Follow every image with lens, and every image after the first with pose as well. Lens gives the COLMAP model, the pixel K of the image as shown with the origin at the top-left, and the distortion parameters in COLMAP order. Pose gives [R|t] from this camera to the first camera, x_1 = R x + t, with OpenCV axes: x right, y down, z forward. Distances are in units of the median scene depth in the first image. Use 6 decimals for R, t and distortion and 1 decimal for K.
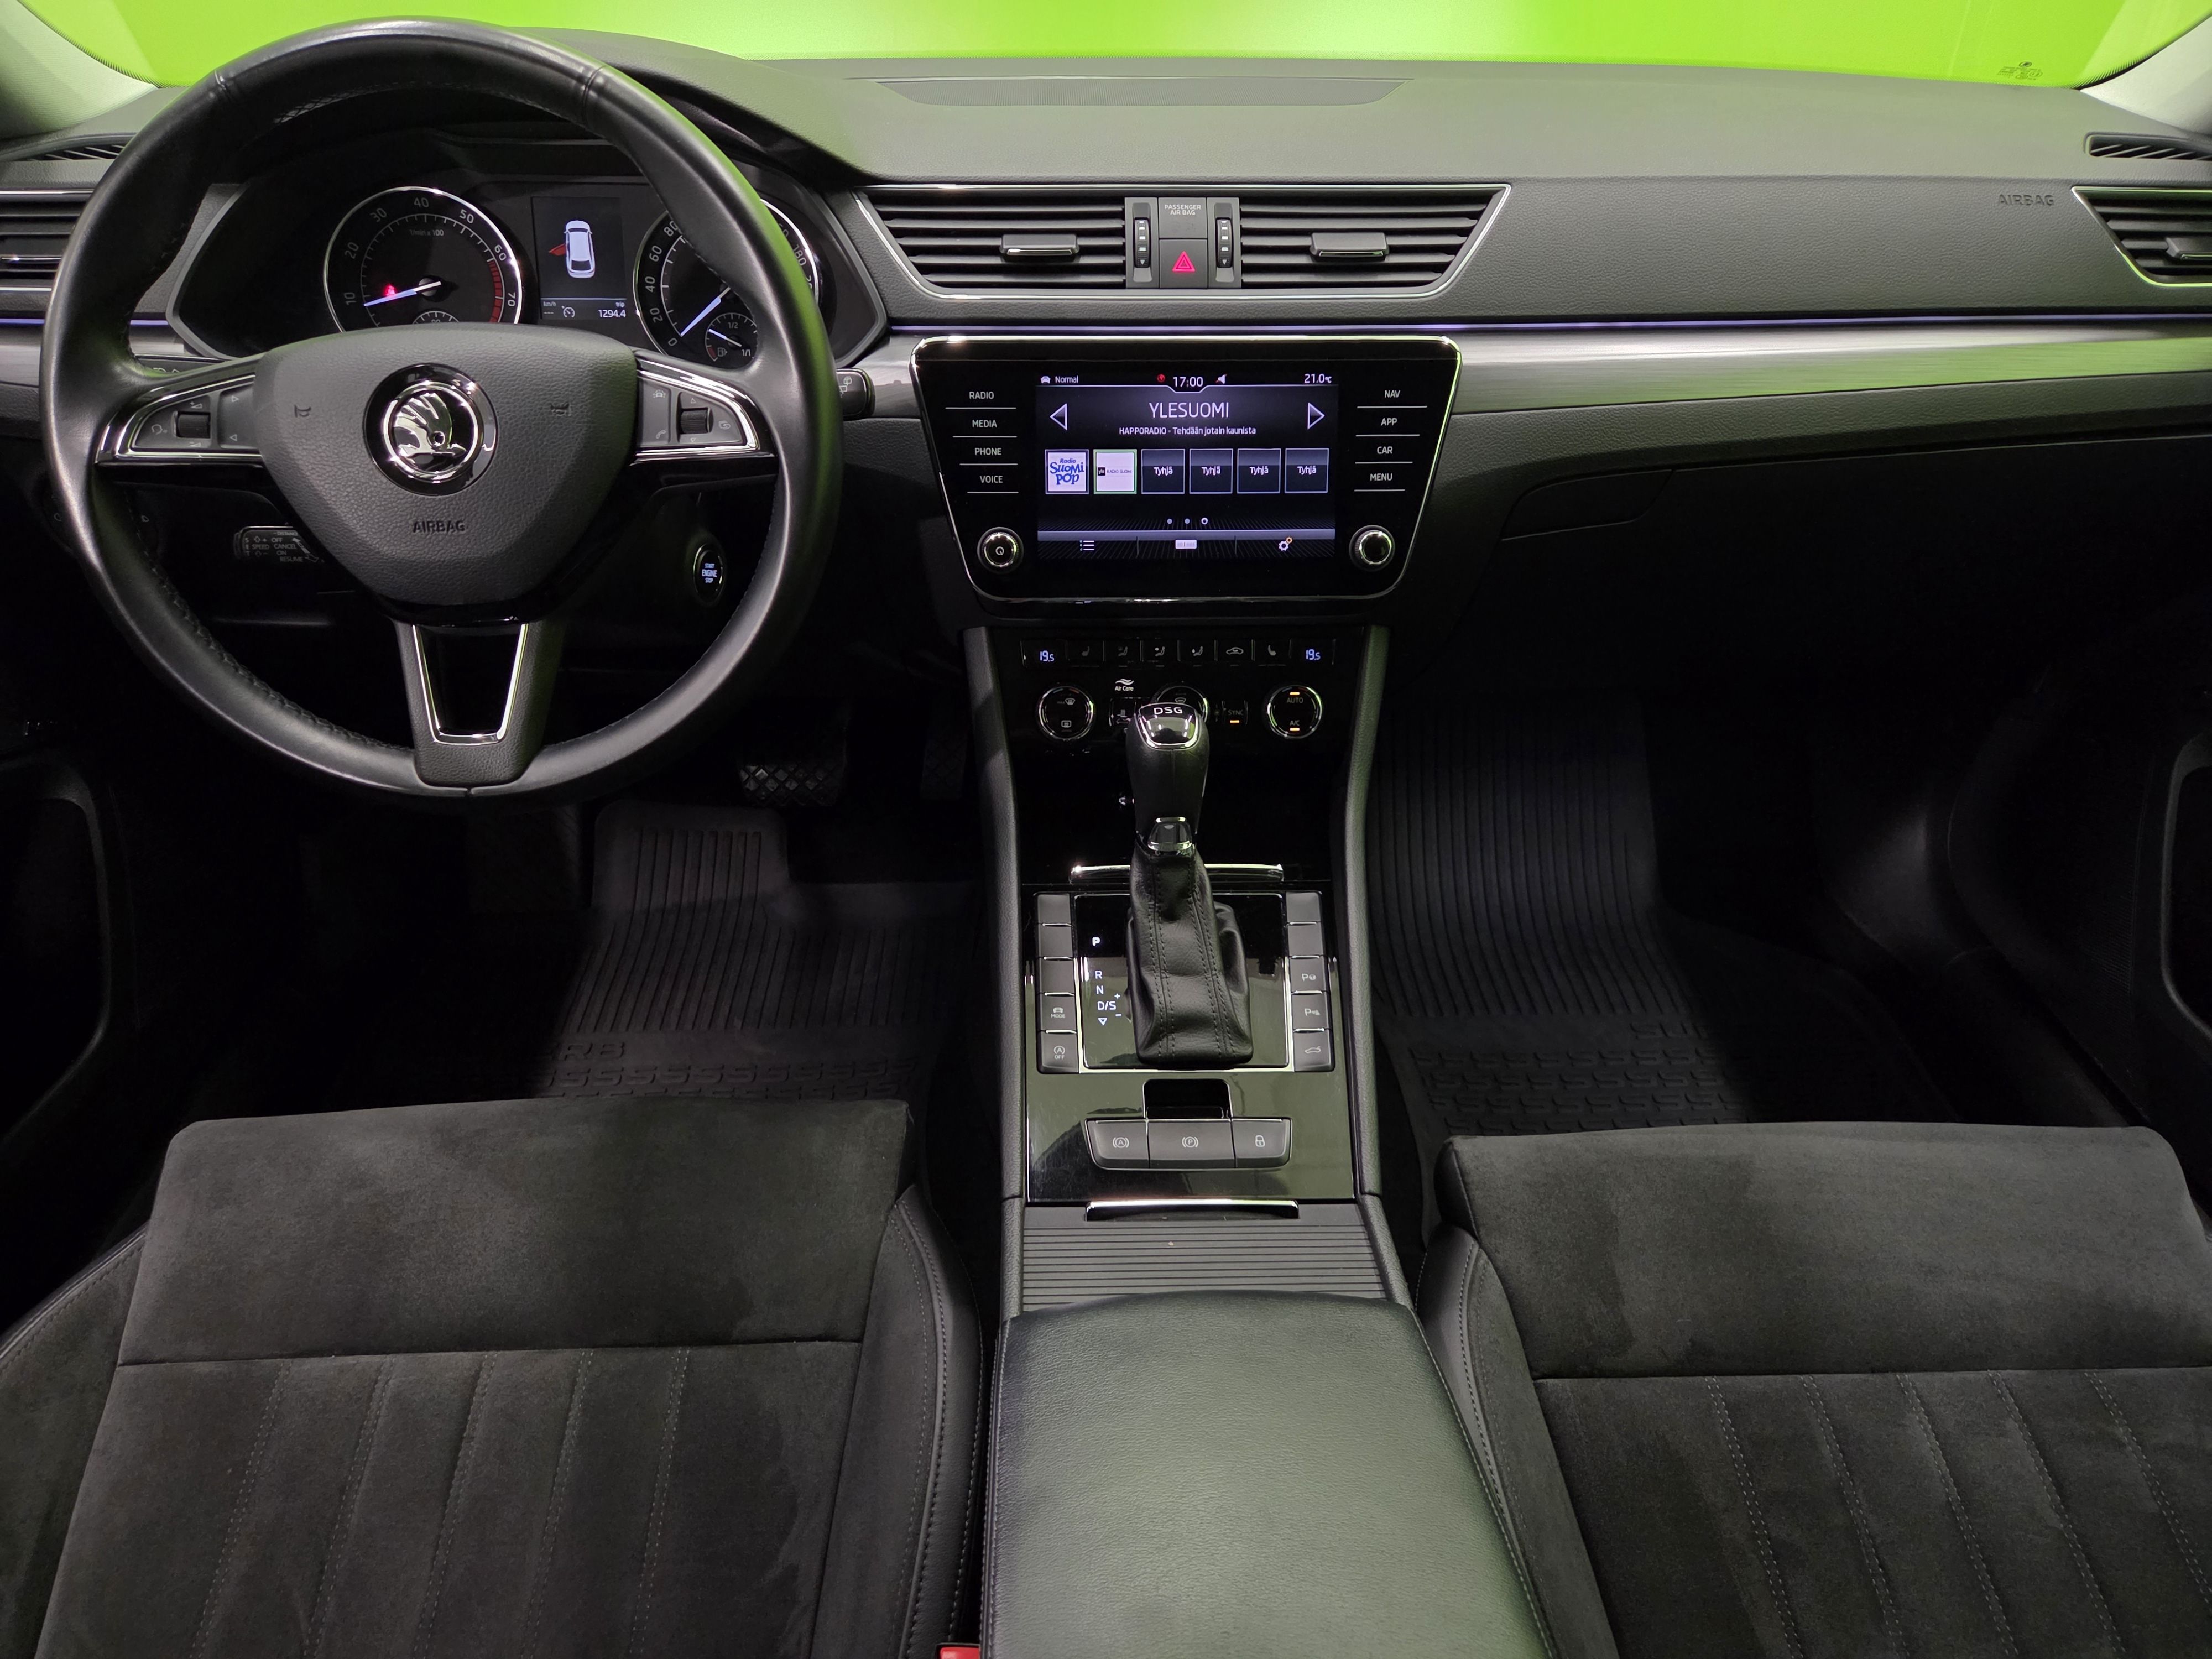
lens RADIAL K [[1462.5, 0, 1103.6], [0, 1462.5, 822.9], [0, 0, 1]] dist [0.022873, -0.006944]
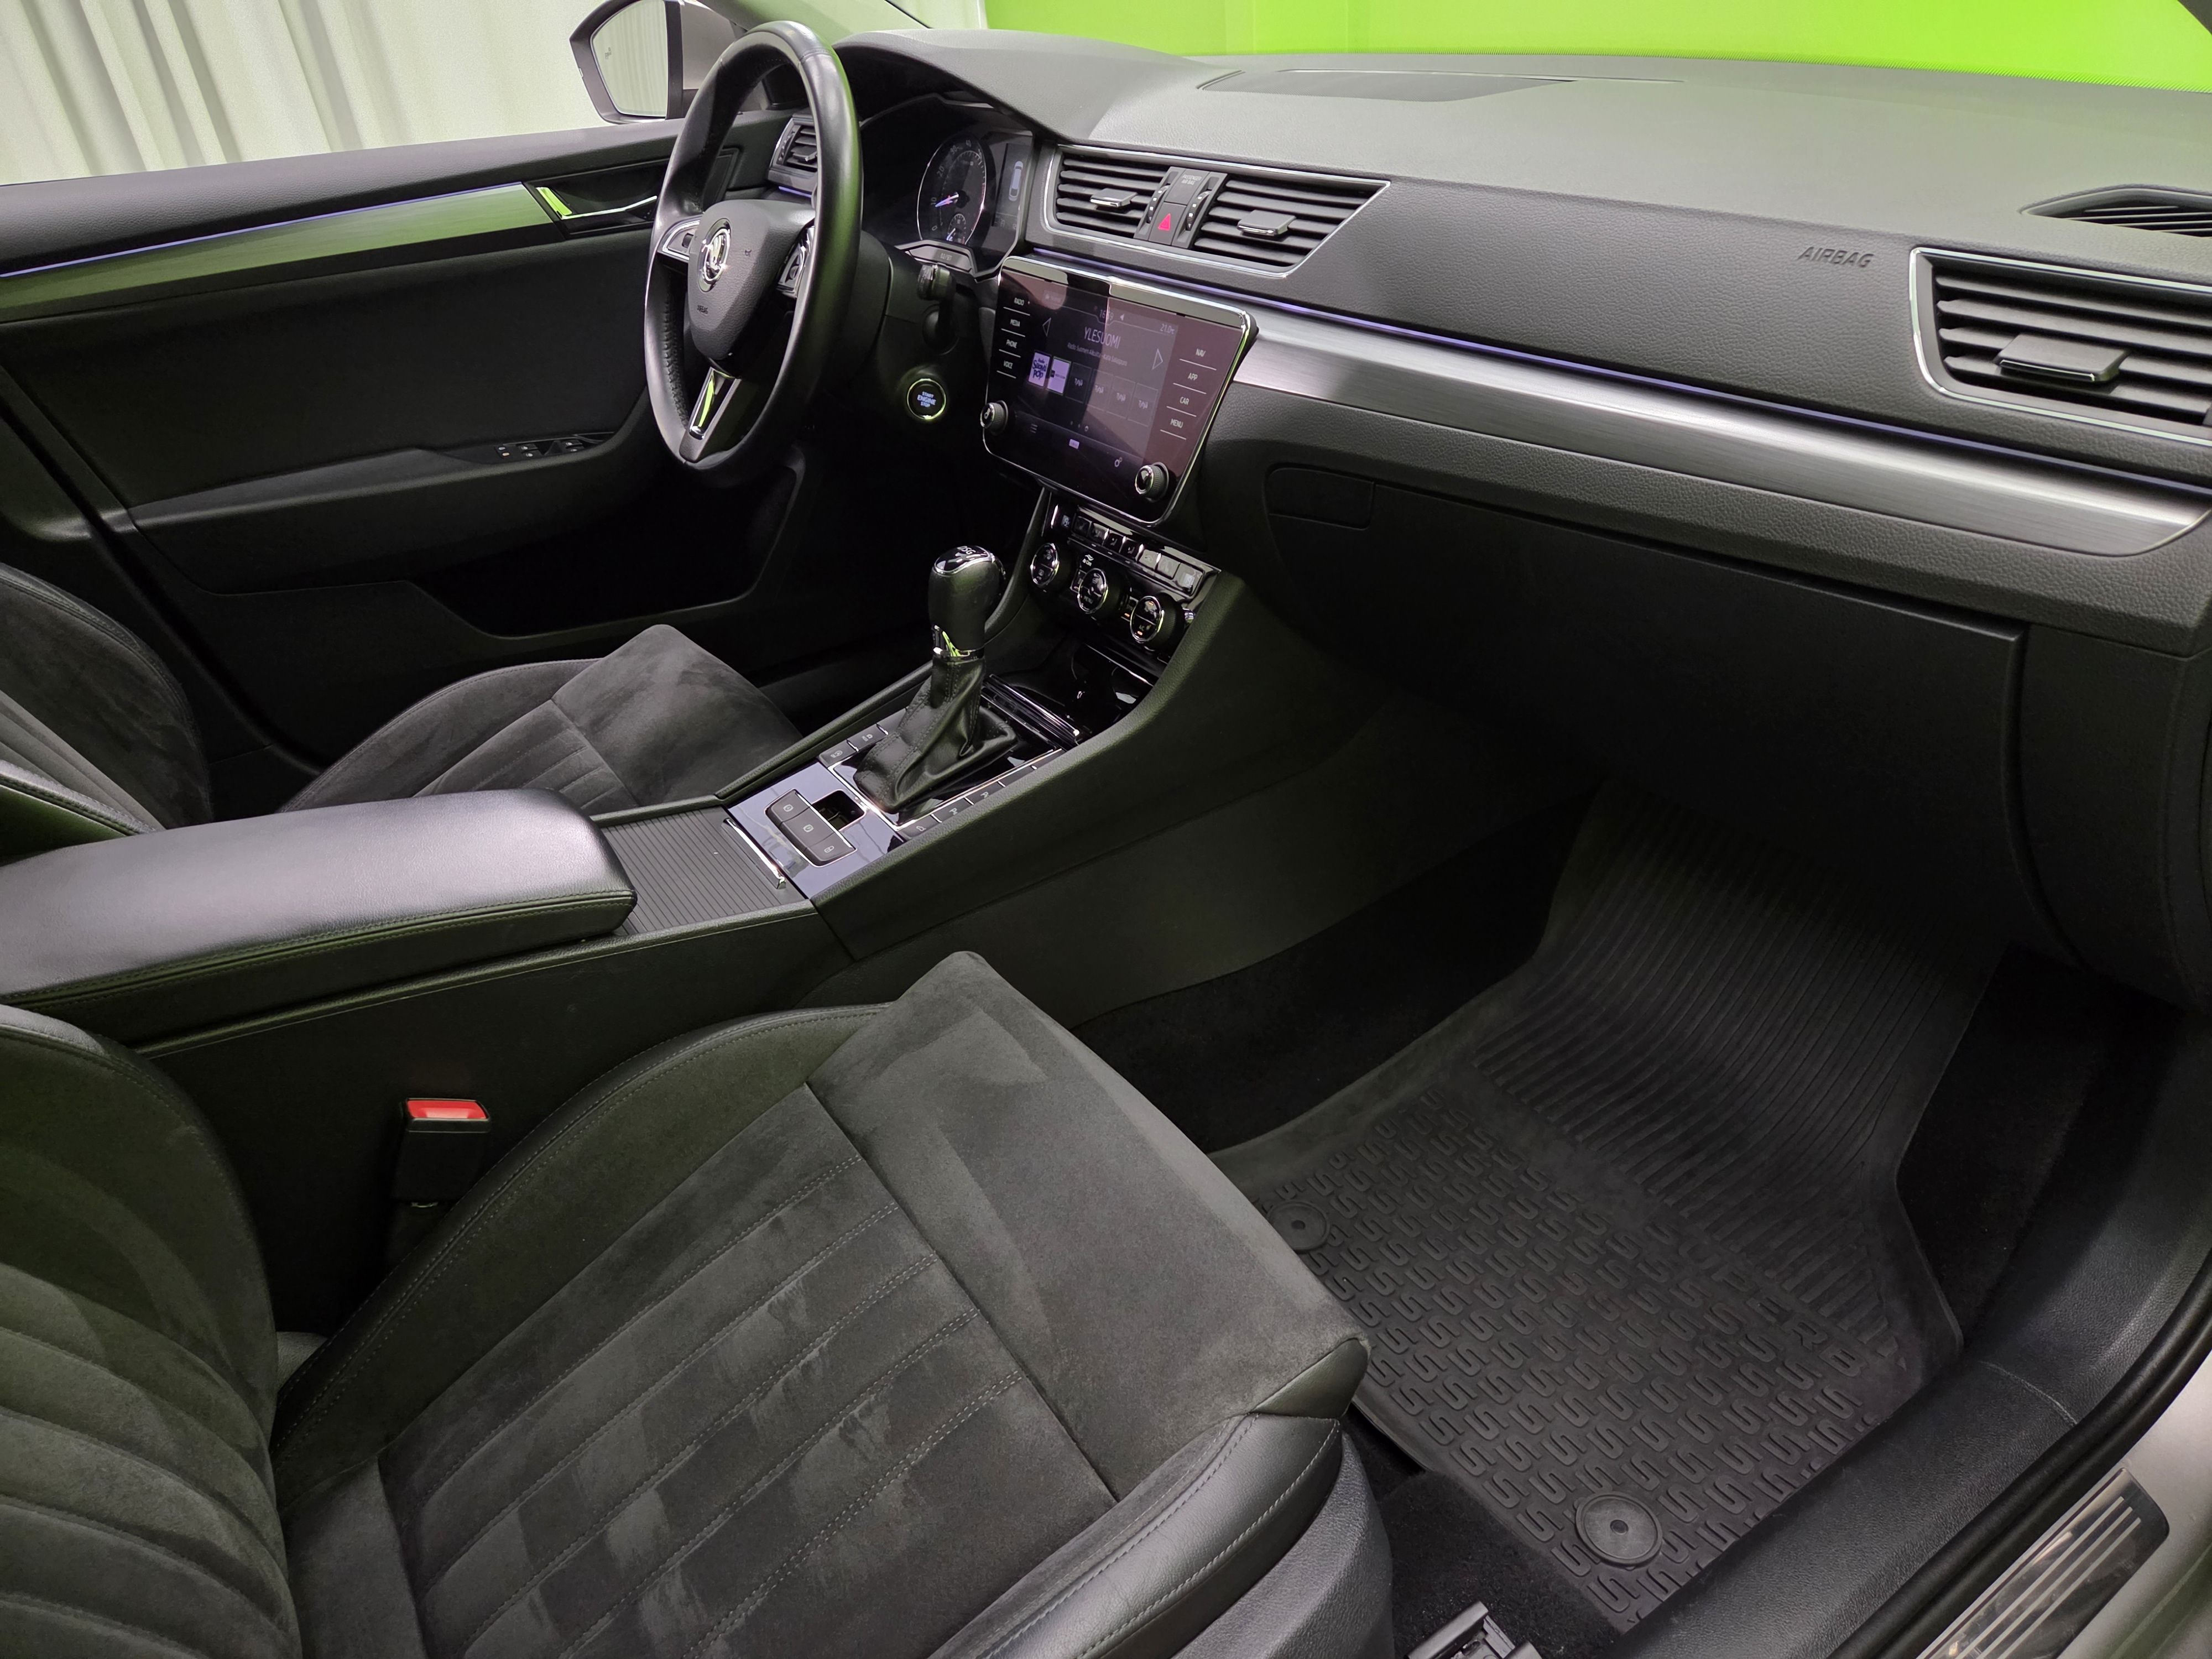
lens RADIAL K [[1462.5, 0, 1115.7], [0, 1462.5, 826.6], [0, 0, 1]] dist [0.022873, -0.006944]
pose [[0.523213, 0.406187, -0.749173, 1.140994], [-0.401602, 0.892888, 0.203633, -0.167629], [0.751641, 0.194326, 0.630296, 0.304033]]
